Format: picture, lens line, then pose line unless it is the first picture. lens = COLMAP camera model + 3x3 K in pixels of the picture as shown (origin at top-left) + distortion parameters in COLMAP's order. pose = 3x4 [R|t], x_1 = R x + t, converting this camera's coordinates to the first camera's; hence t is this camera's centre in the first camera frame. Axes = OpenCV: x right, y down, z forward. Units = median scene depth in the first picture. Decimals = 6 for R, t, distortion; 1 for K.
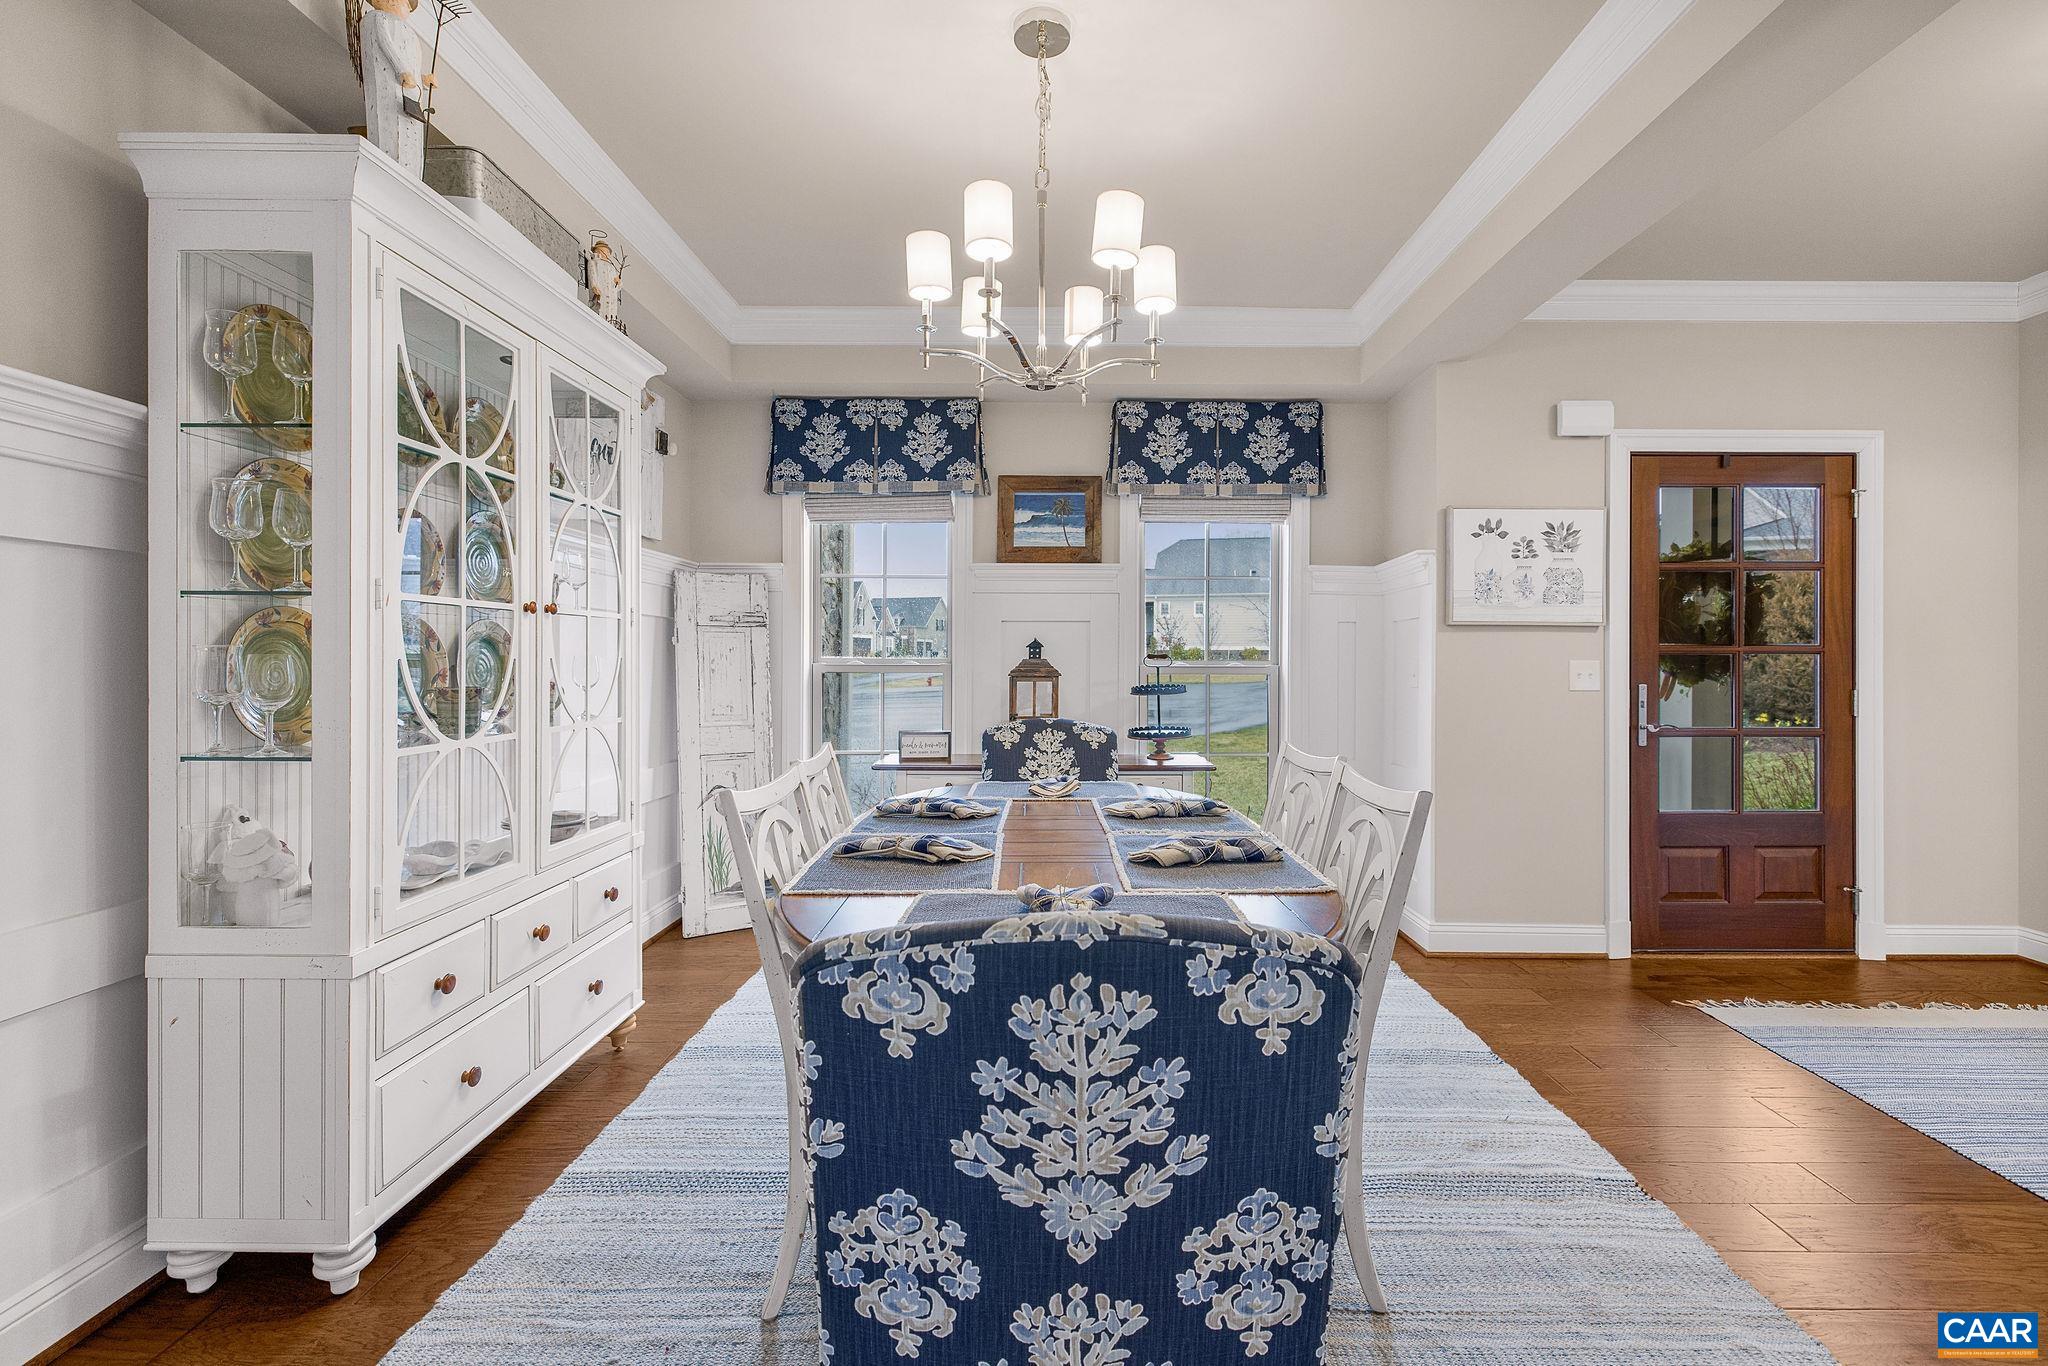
lens RADIAL K [[895.9, 0, 1051.4], [0, 895.9, 665.8], [0, 0, 1]] dist [-0.000175, -0.000164]
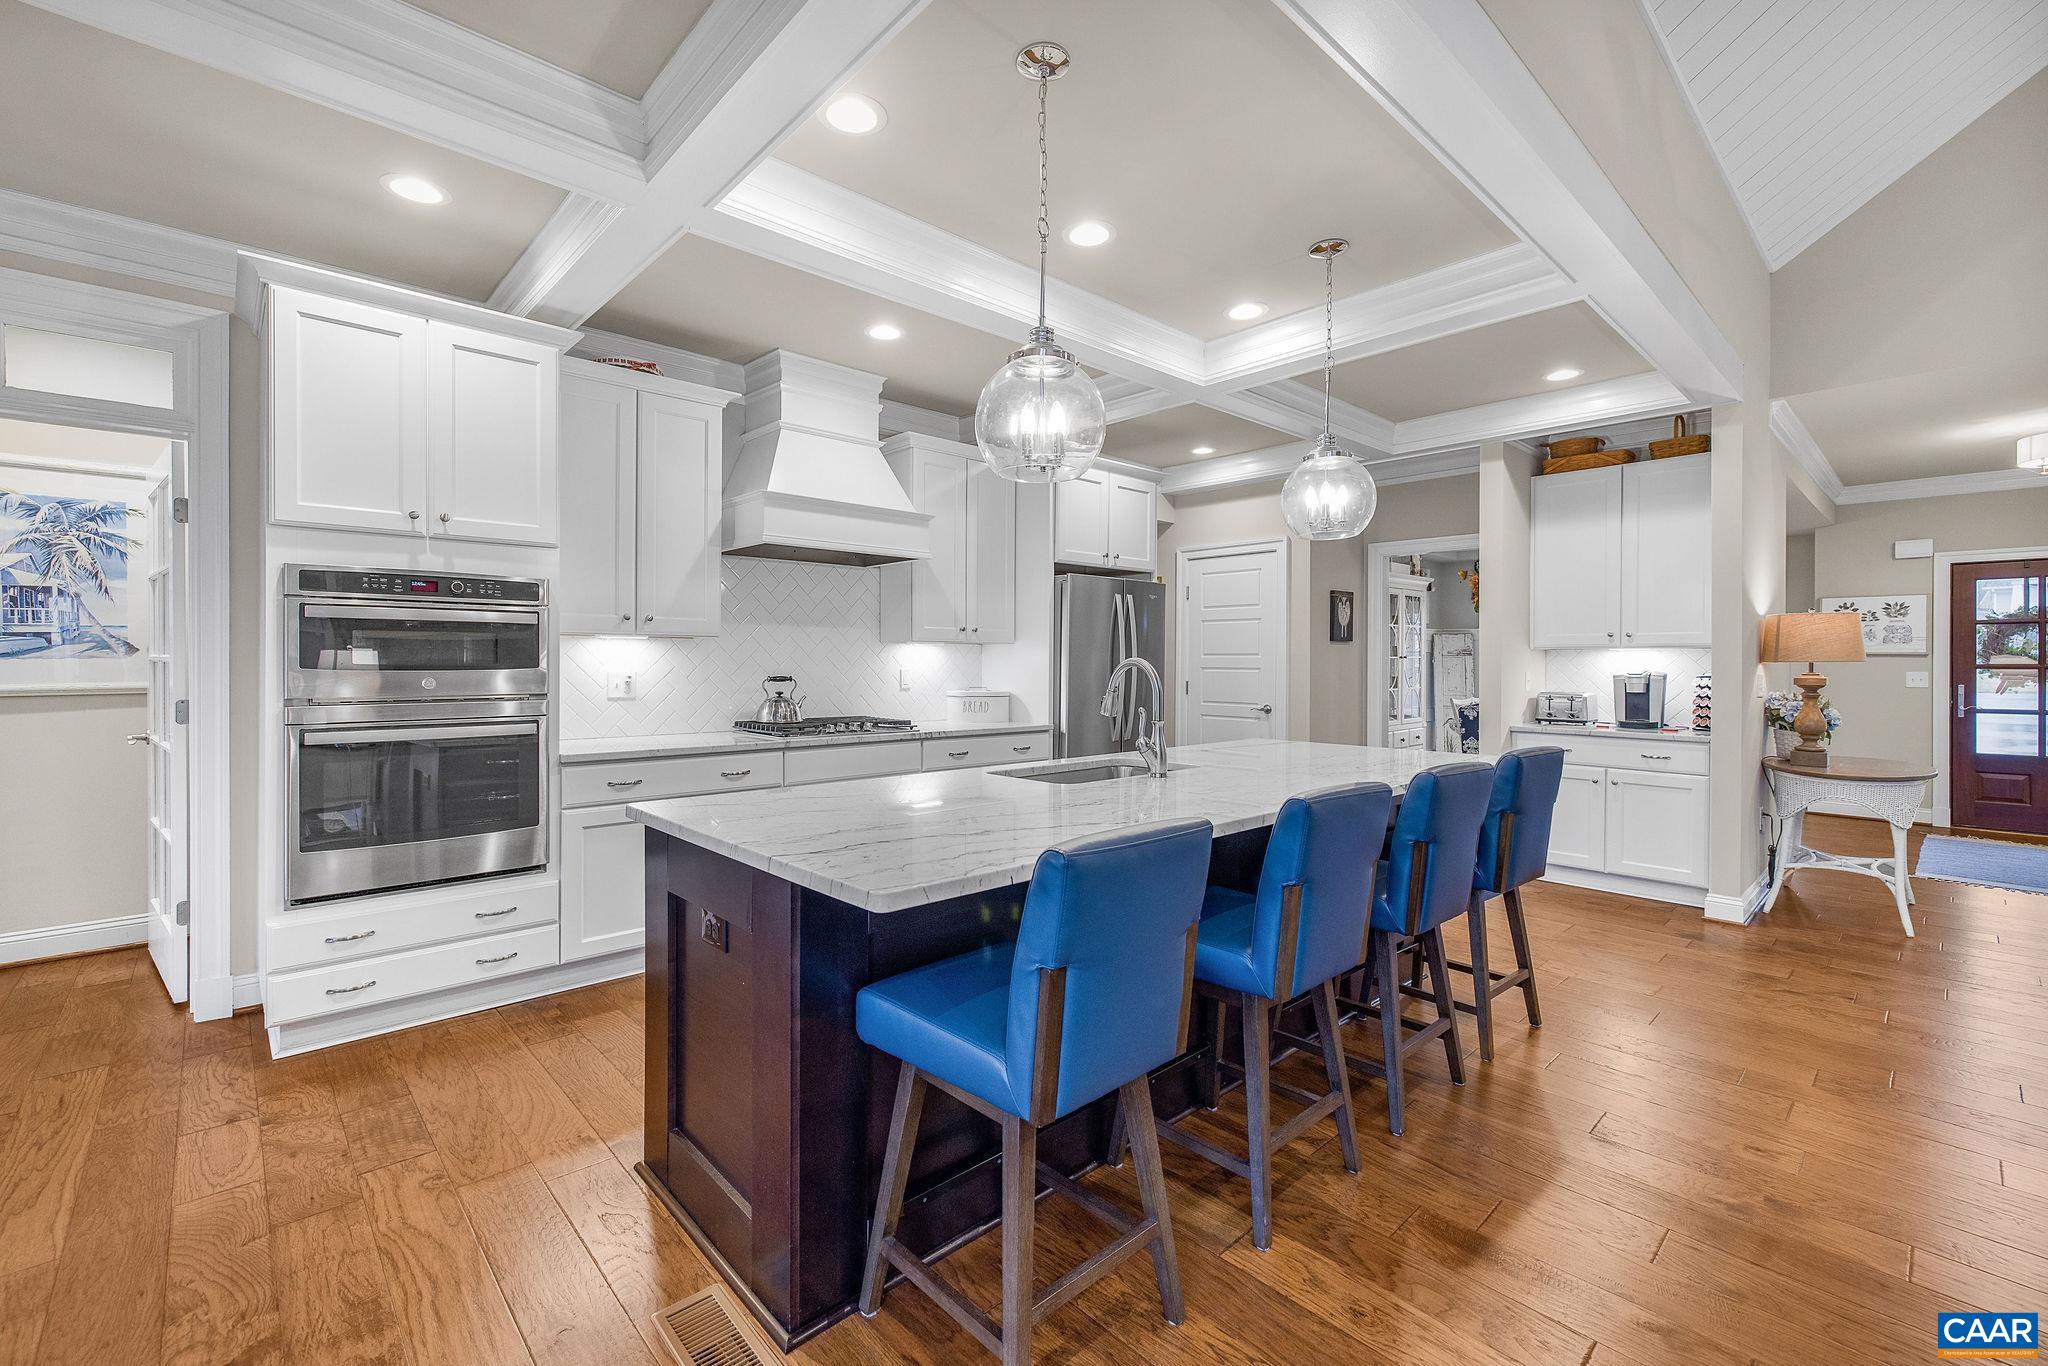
lens RADIAL K [[875.0, 0, 1016.5], [0, 875.0, 664.5], [0, 0, 1]] dist [0.002628, 0.000129]
pose [[0.680856, 0.002931, -0.732411, 0.655894], [-0.003673, 0.999993, 0.000586, -0.016129], [0.732408, 0.002291, 0.680862, -1.726254]]
